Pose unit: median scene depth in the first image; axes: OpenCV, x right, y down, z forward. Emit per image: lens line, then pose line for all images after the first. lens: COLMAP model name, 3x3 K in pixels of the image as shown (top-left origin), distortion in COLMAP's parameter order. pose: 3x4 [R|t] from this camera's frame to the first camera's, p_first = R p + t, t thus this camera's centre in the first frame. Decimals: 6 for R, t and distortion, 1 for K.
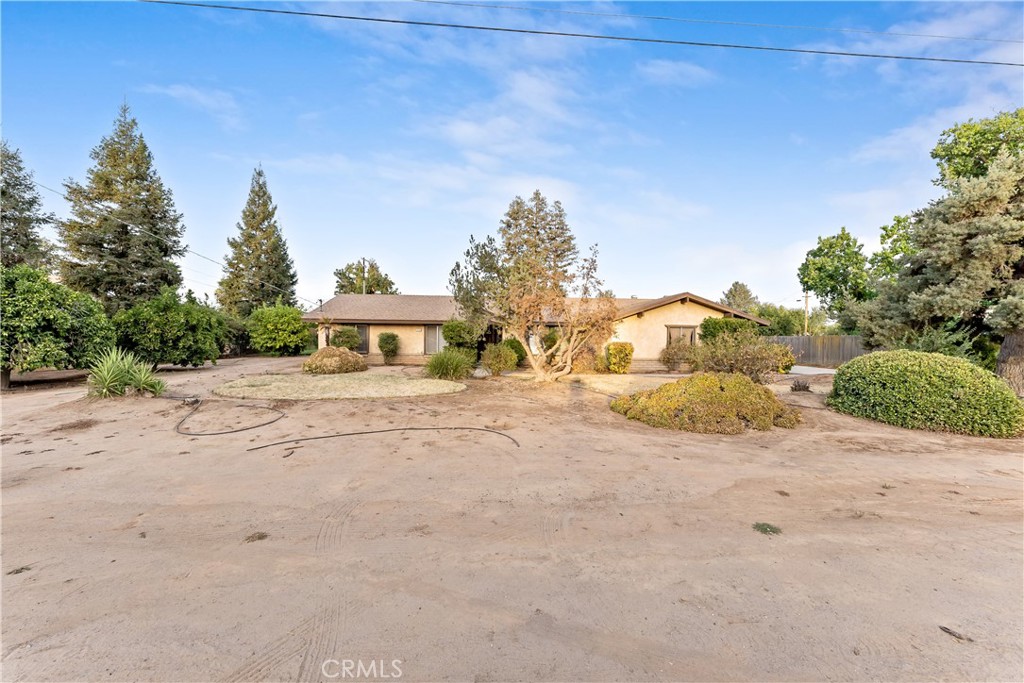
lens RADIAL K [[413.0, 0, 512.6], [0, 413.0, 335.2], [0, 0, 1]] dist [0.001031, -0.000017]
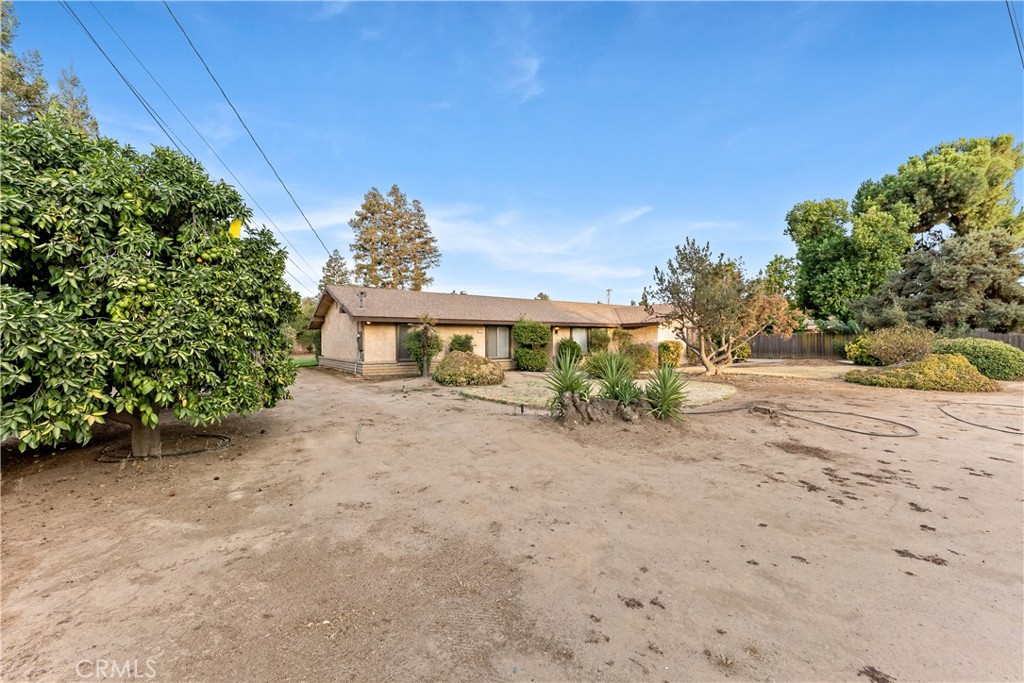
lens RADIAL K [[413.0, 0, 512.6], [0, 413.0, 335.2], [0, 0, 1]] dist [0.001031, -0.000017]
pose [[0.845516, -0.008311, 0.533885, -0.218008], [0.016059, 0.999822, -0.009868, 0.001713], [-0.533708, 0.016917, 0.845500, 0.076638]]
